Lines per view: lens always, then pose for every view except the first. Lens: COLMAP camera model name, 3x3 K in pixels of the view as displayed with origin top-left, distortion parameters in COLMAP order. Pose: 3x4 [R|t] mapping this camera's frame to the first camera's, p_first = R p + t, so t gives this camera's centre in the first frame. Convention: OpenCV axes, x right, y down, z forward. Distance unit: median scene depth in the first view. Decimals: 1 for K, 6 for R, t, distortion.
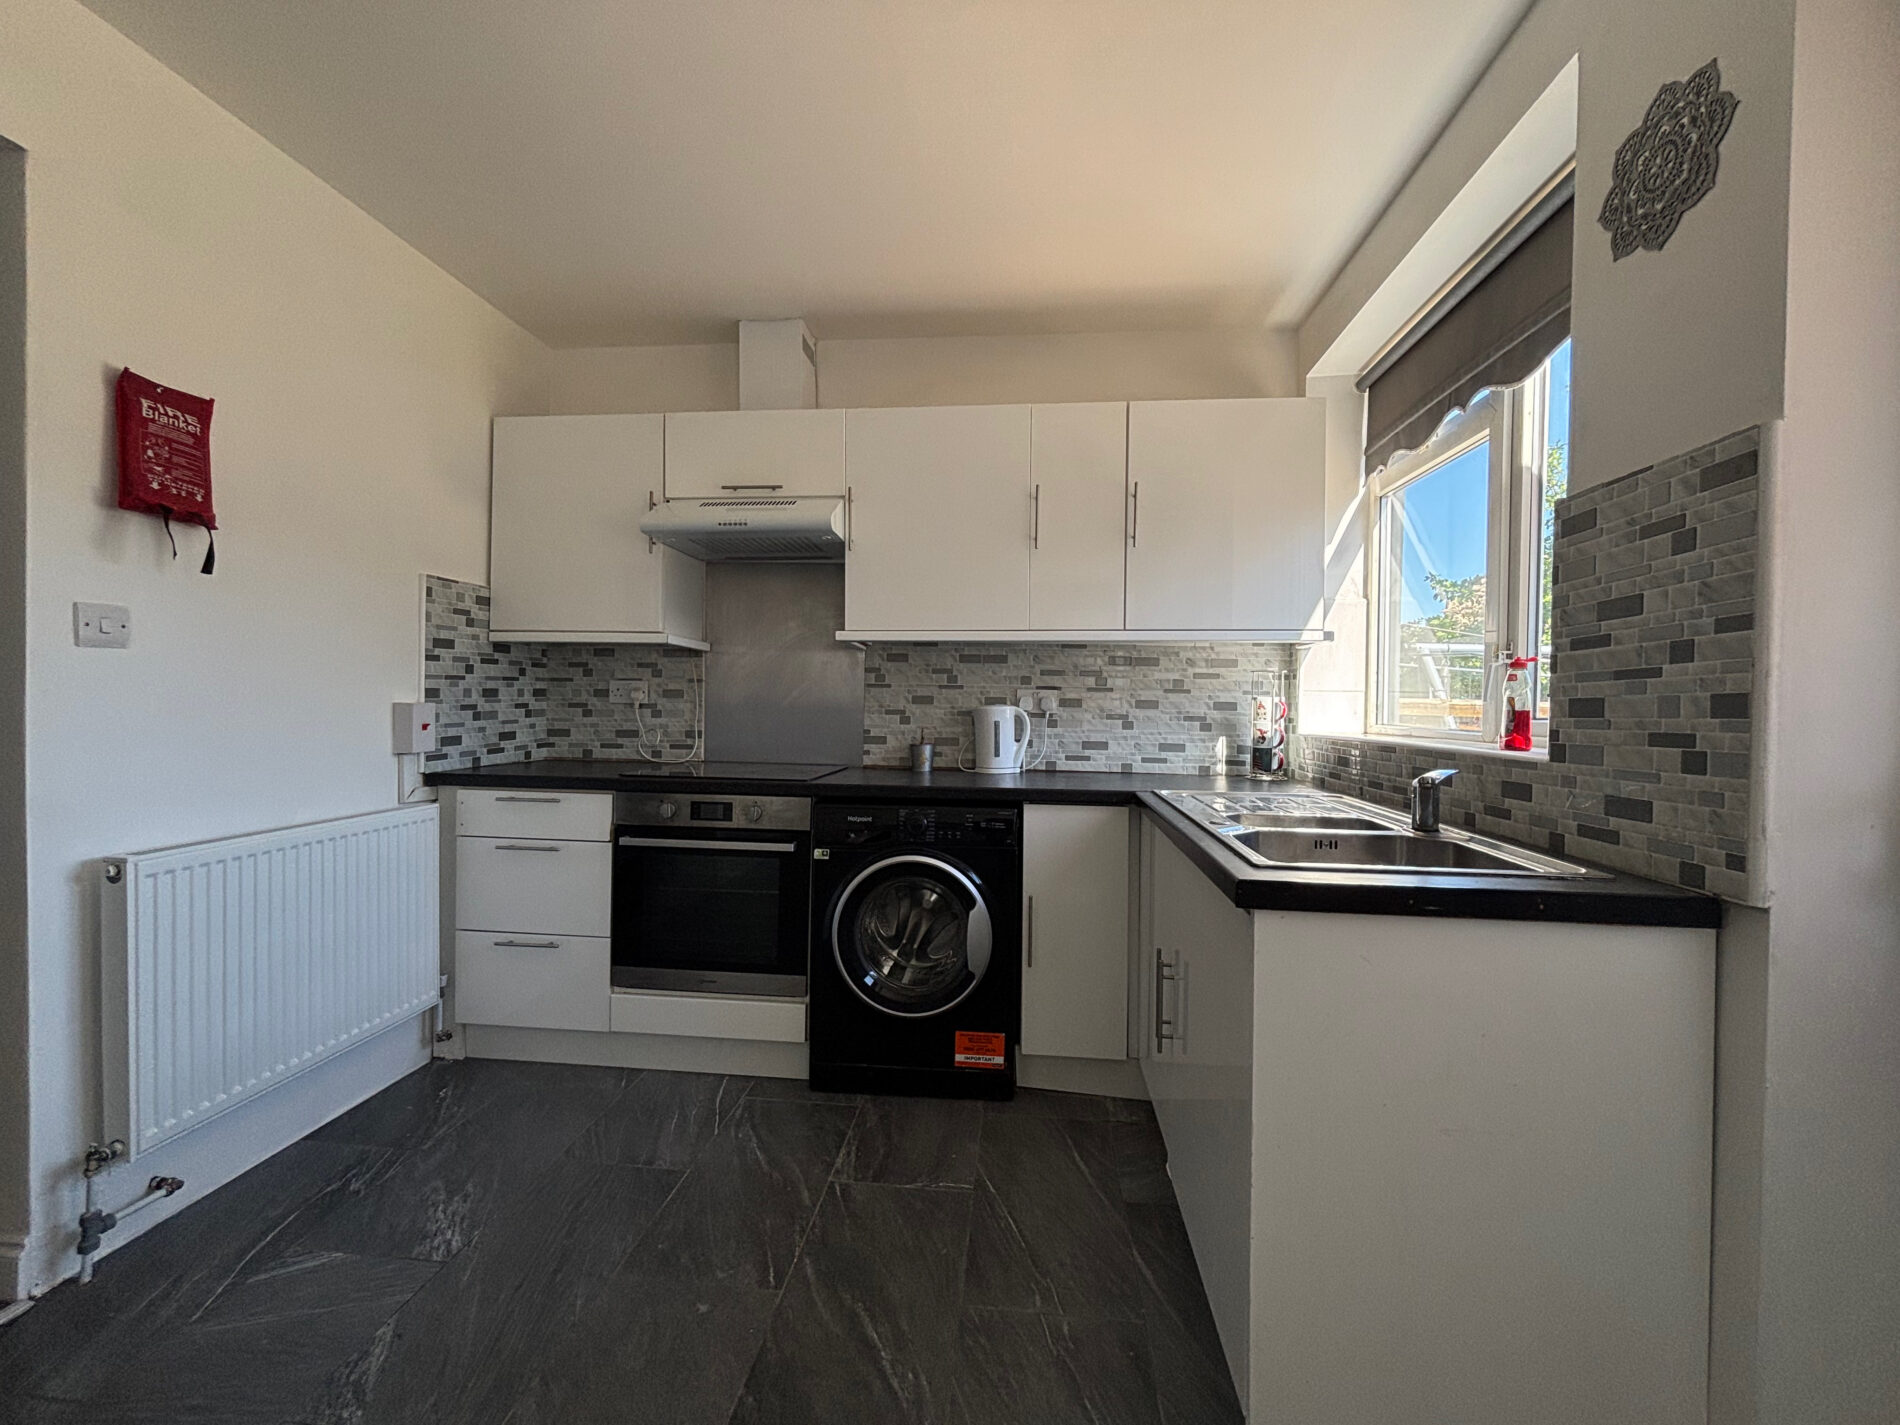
lens RADIAL K [[766.9, 0, 953.0], [0, 766.9, 714.2], [0, 0, 1]] dist [-0.002257, 0.000265]
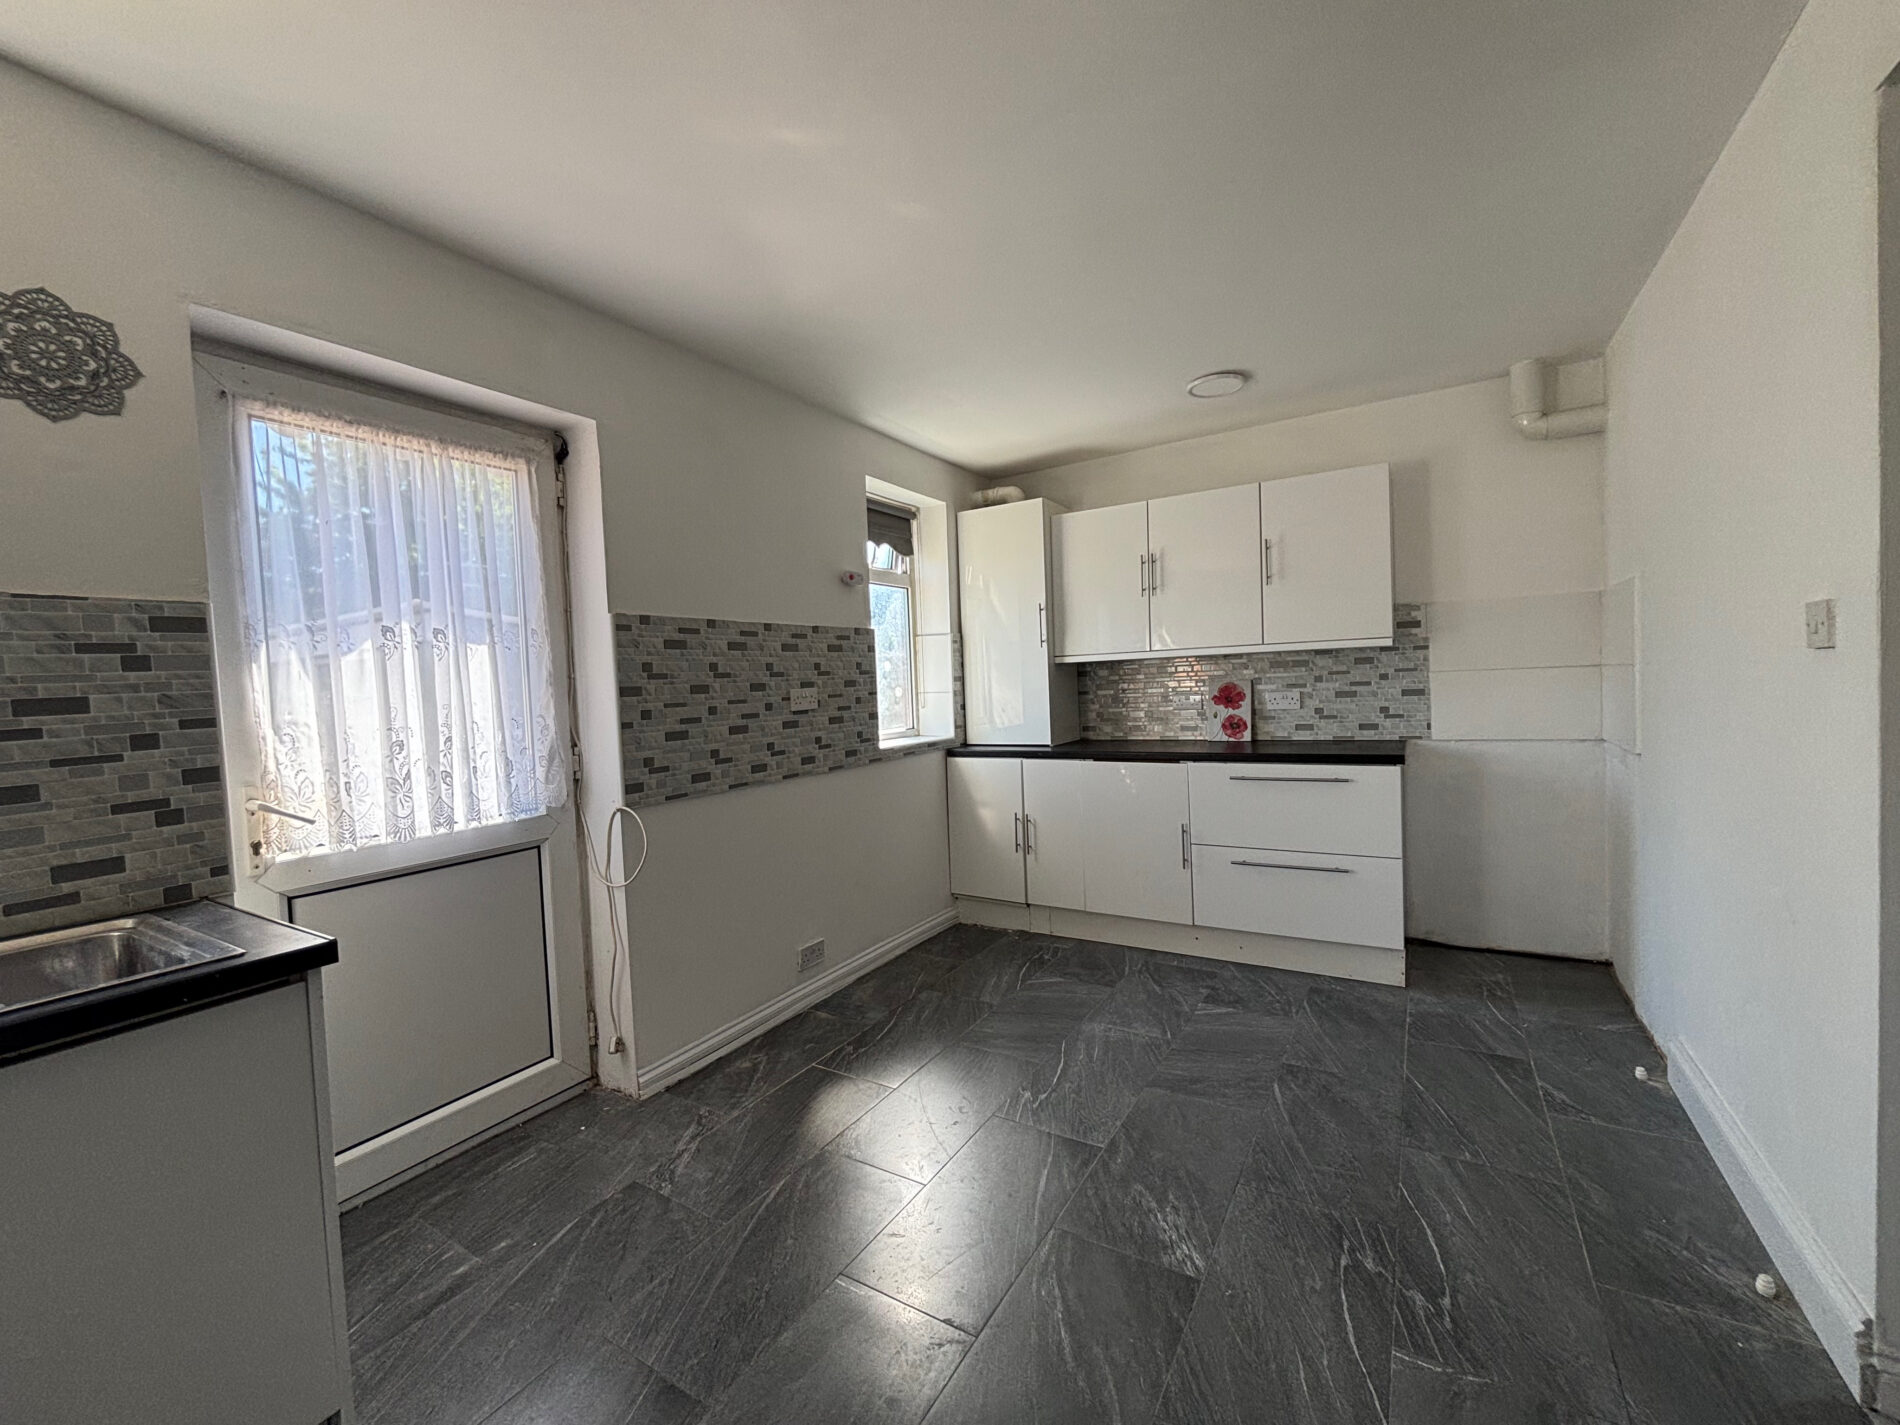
lens RADIAL K [[766.9, 0, 953.0], [0, 766.9, 714.2], [0, 0, 1]] dist [-0.002257, 0.000265]
pose [[-0.901482, 0.010267, 0.432695, -0.479565], [0.039604, 0.997481, 0.058842, -0.075686], [-0.431001, 0.070182, -0.899618, 0.784202]]
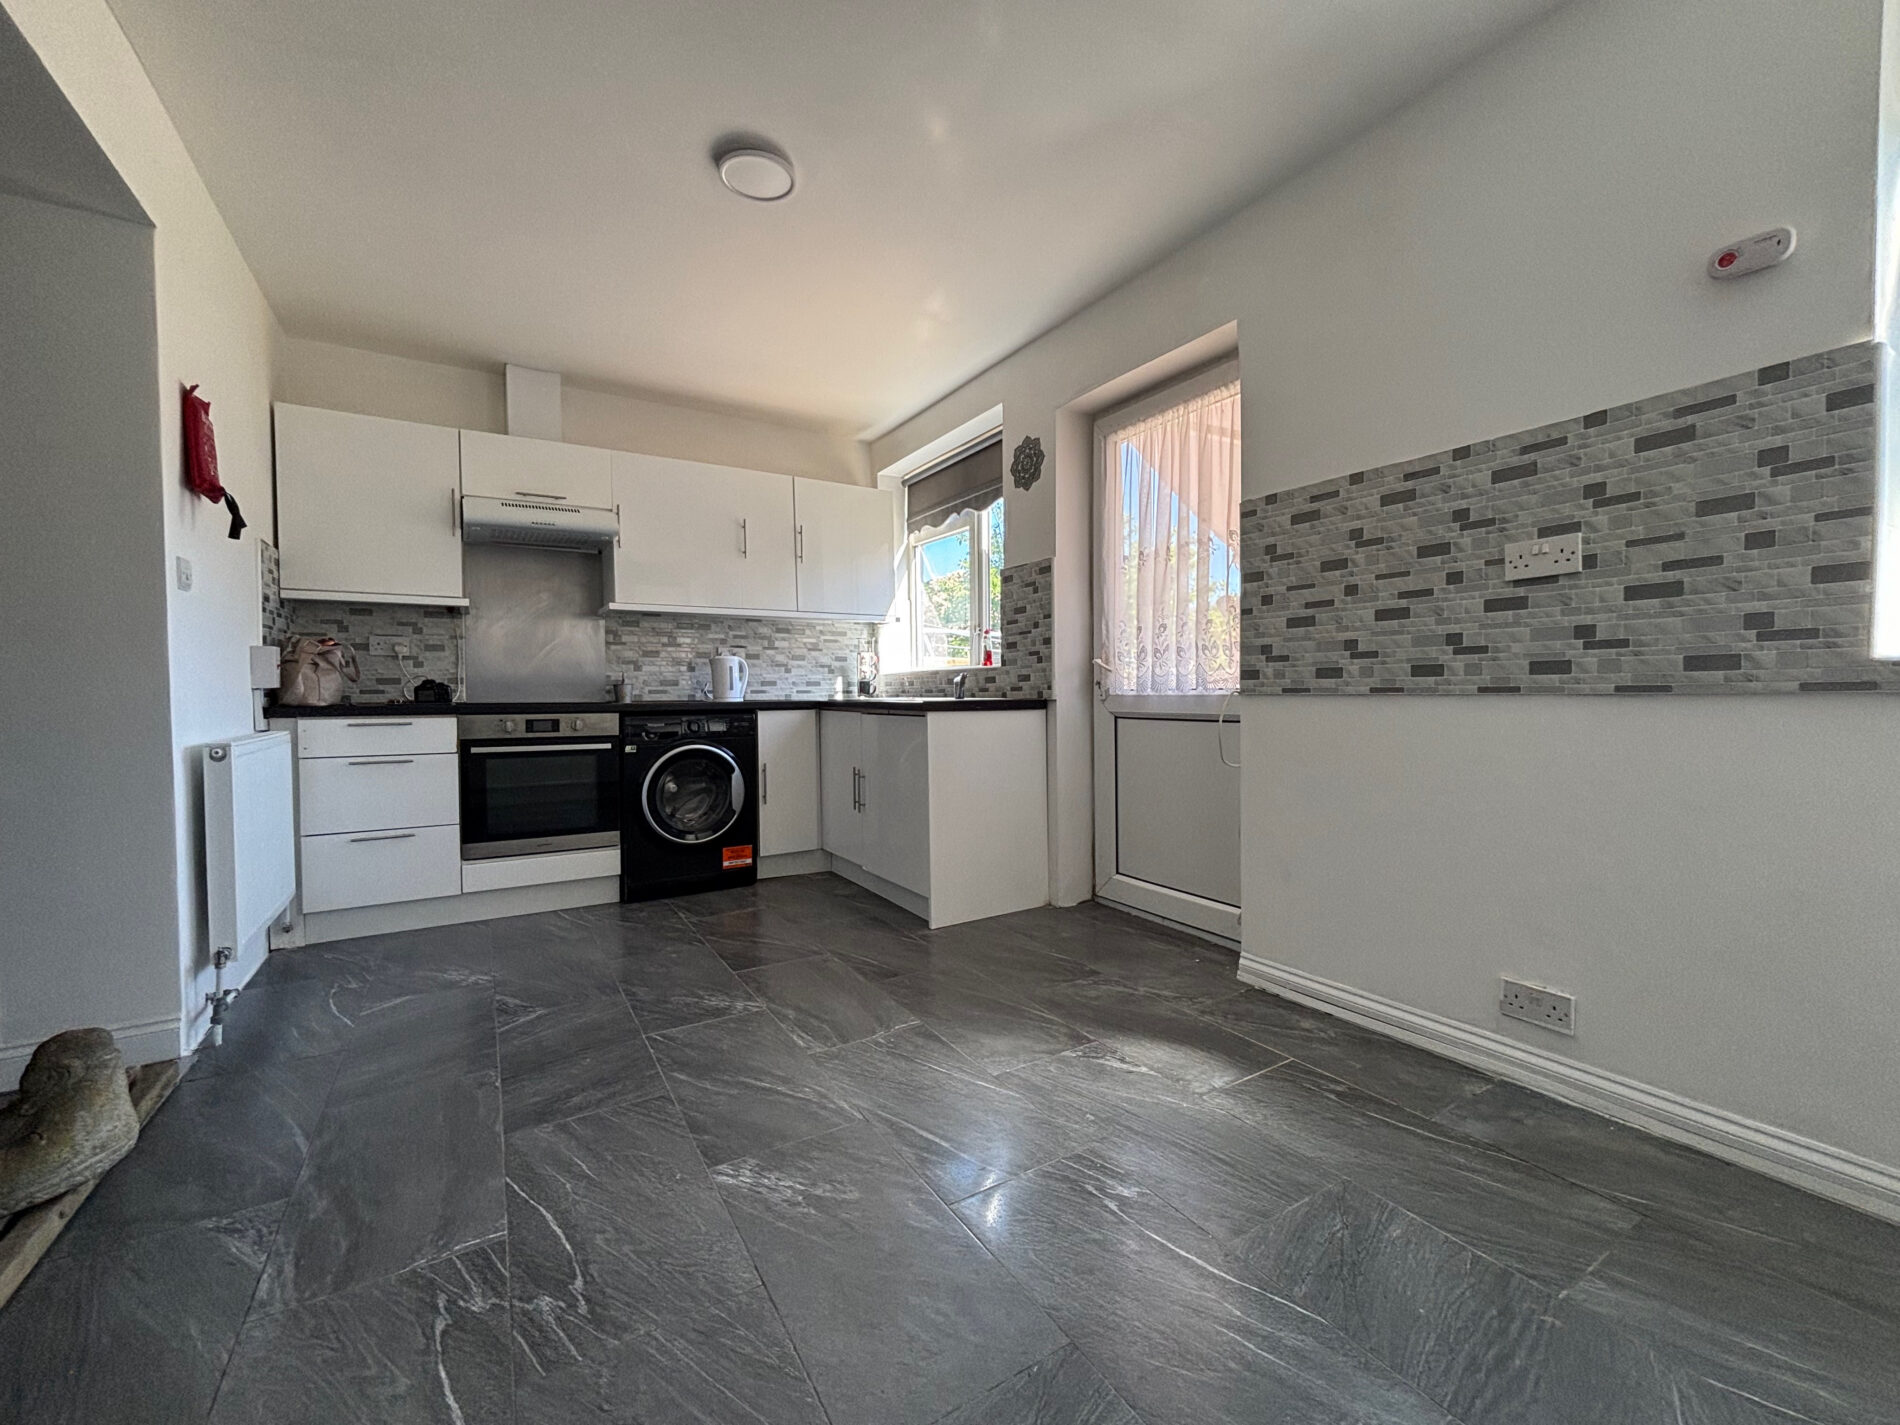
lens RADIAL K [[764.3, 0, 951.8], [0, 764.3, 715.2], [0, 0, 1]] dist [-0.003240, -0.000063]
pose [[0.793060, -0.038723, 0.607911, -0.600550], [0.028414, 0.999243, 0.026582, 0.094313], [-0.608480, -0.003808, 0.793560, -0.618668]]
